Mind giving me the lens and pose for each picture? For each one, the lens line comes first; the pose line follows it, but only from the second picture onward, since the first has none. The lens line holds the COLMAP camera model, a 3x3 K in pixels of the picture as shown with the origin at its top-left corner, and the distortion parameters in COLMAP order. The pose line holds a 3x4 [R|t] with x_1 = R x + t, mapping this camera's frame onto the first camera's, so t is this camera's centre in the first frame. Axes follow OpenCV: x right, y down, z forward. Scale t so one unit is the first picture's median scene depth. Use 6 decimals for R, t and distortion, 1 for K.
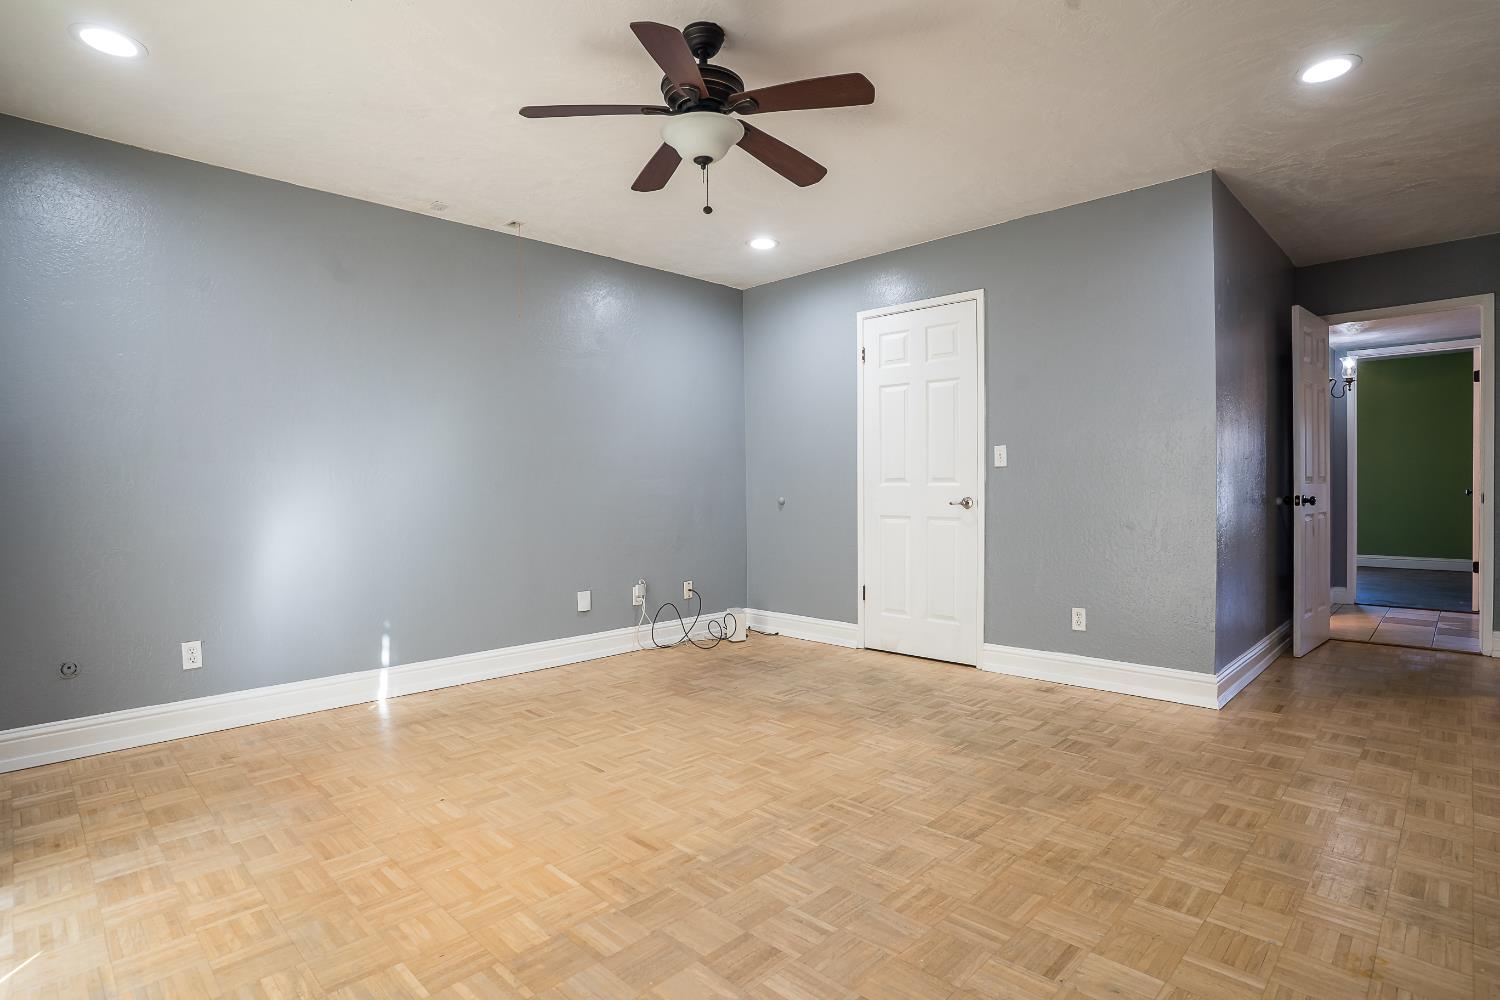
lens RADIAL K [[768.5, 0, 743.0], [0, 768.5, 492.6], [0, 0, 1]] dist [-0.060930, 0.000721]
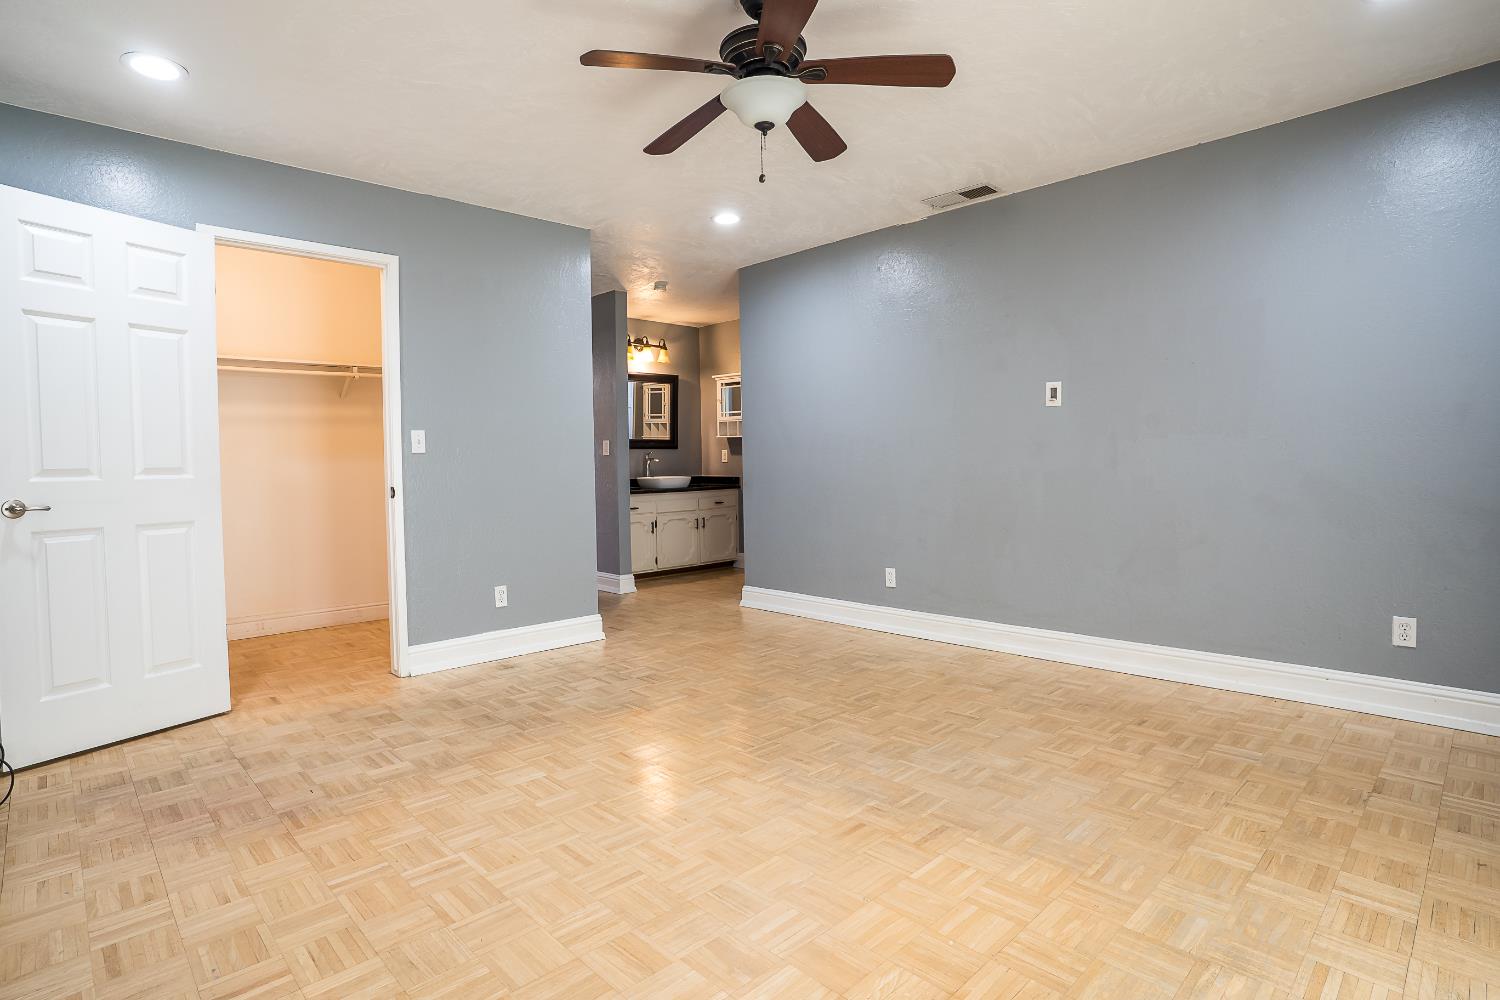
lens RADIAL K [[768.5, 0, 743.0], [0, 768.5, 492.6], [0, 0, 1]] dist [-0.060930, 0.000721]
pose [[0.018042, -0.027746, 0.999452, -0.728780], [0.025949, 0.999291, 0.027273, -0.000634], [-0.999500, 0.025442, 0.018749, 0.737303]]
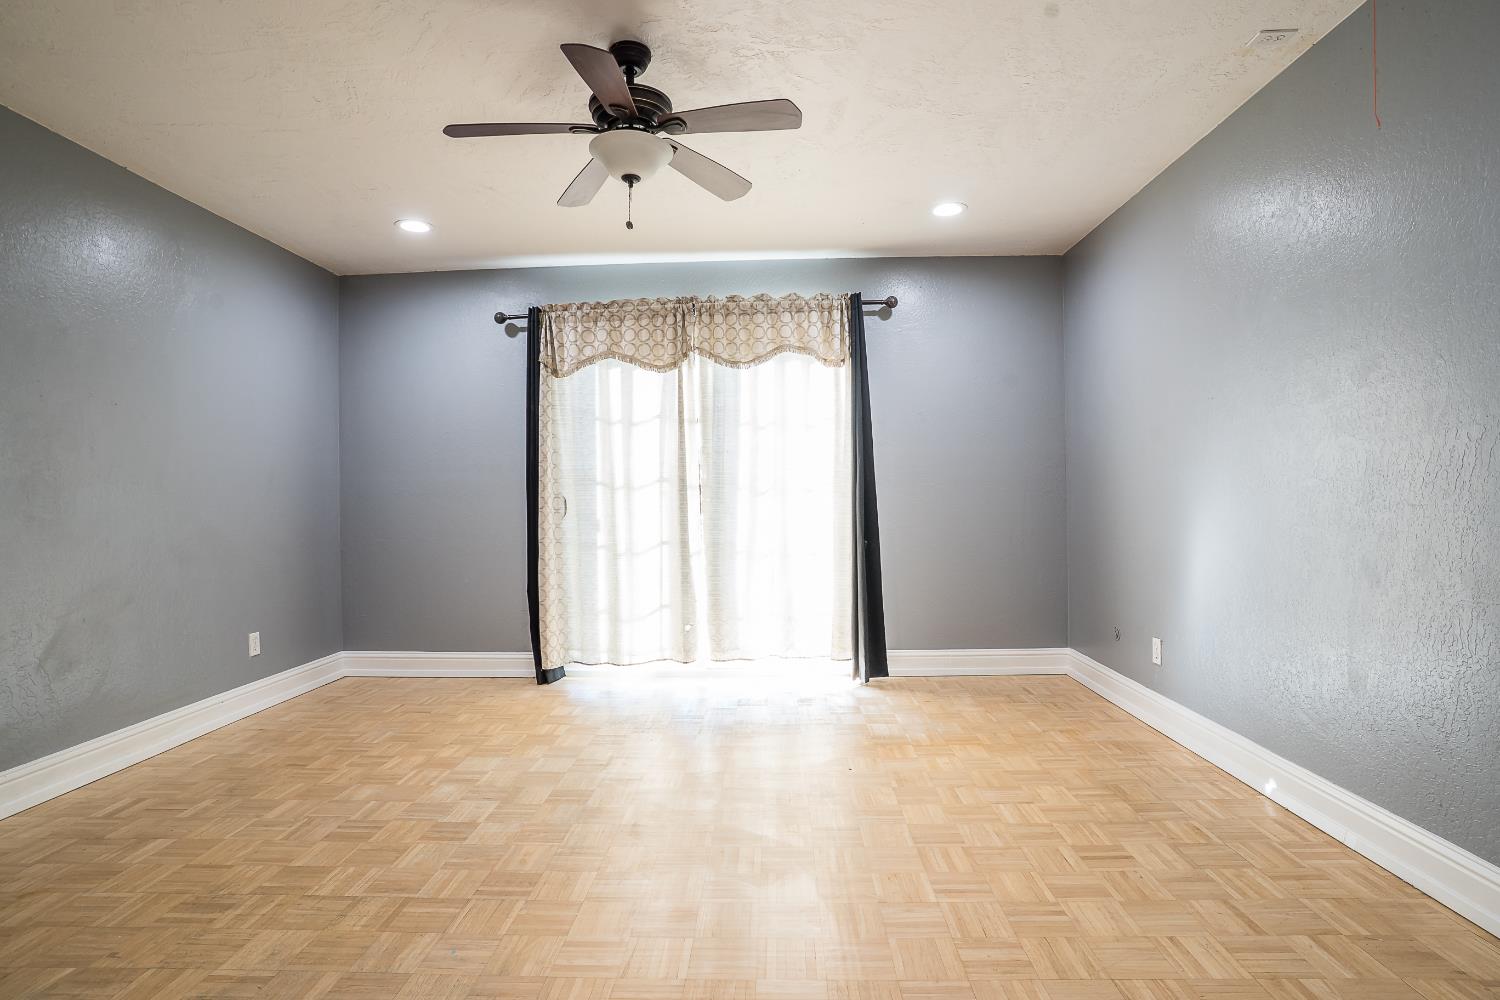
lens RADIAL K [[744.9, 0, 739.0], [0, 744.9, 498.3], [0, 0, 1]] dist [-0.085155, 0.047266]
pose [[-0.739232, 0.023720, -0.673033, 0.357163], [0.017703, 0.999719, 0.015788, -0.019528], [0.673218, -0.000244, -0.739444, 1.302188]]
